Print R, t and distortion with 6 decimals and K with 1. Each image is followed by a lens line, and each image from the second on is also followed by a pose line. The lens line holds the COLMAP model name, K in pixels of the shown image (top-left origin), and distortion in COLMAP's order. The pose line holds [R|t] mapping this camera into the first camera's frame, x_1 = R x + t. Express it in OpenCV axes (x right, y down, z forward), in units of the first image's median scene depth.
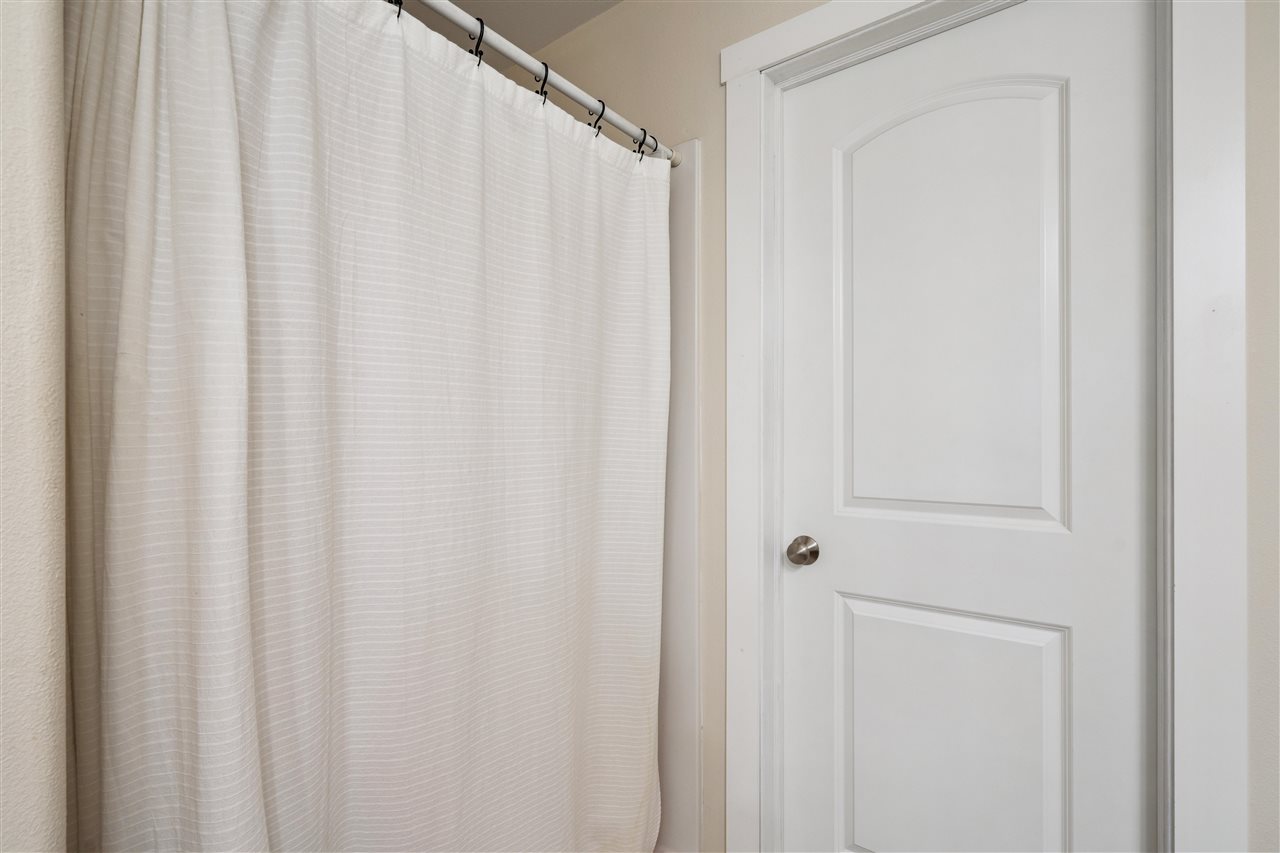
lens RADIAL K [[601.3, 0, 640.3], [0, 601.3, 436.7], [0, 0, 1]] dist [-0.010551, 0.002712]
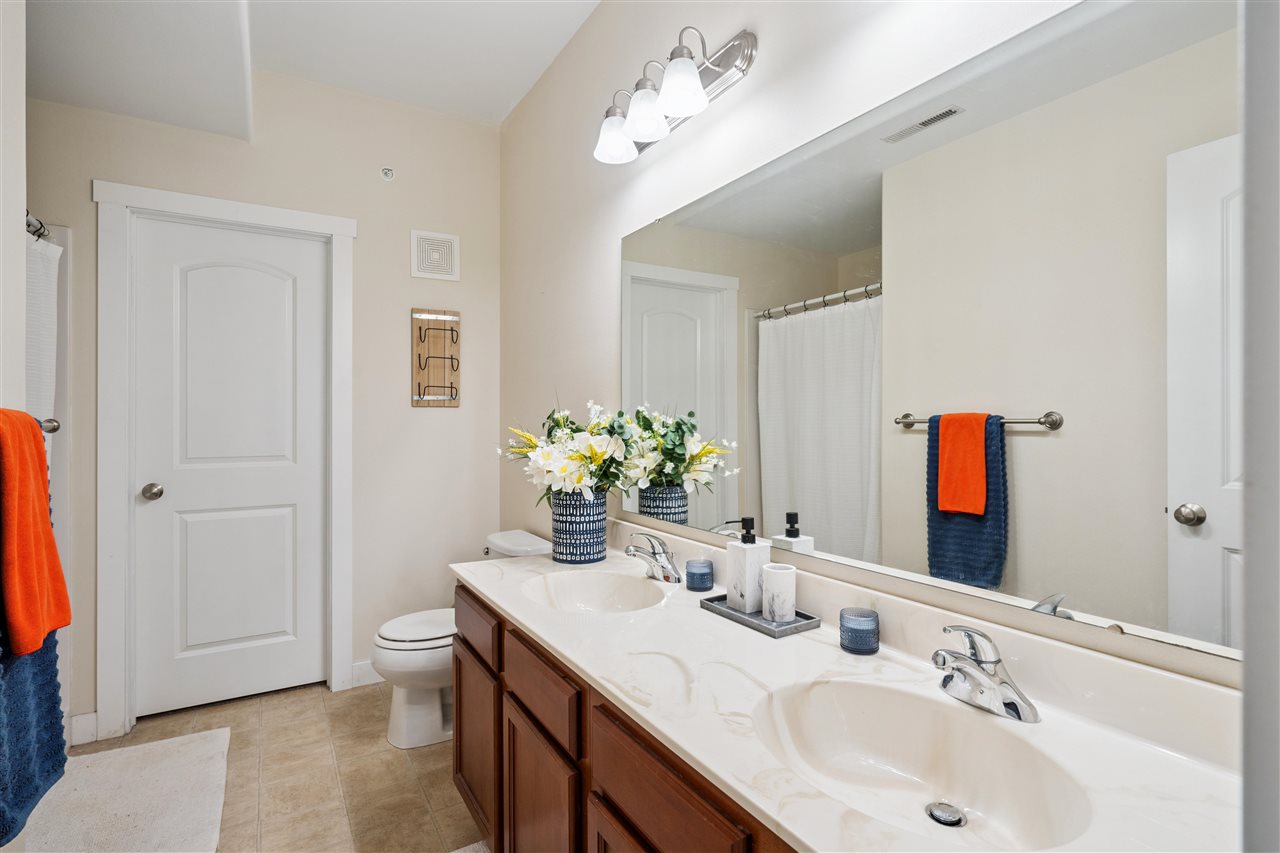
lens RADIAL K [[628.4, 0, 653.9], [0, 628.4, 423.0], [0, 0, 1]] dist [-0.024097, 0.004771]
pose [[0.374109, -0.003018, 0.927380, -0.863030], [-0.004139, 0.999979, 0.004924, -0.022550], [-0.927375, -0.005681, 0.374089, -1.027837]]
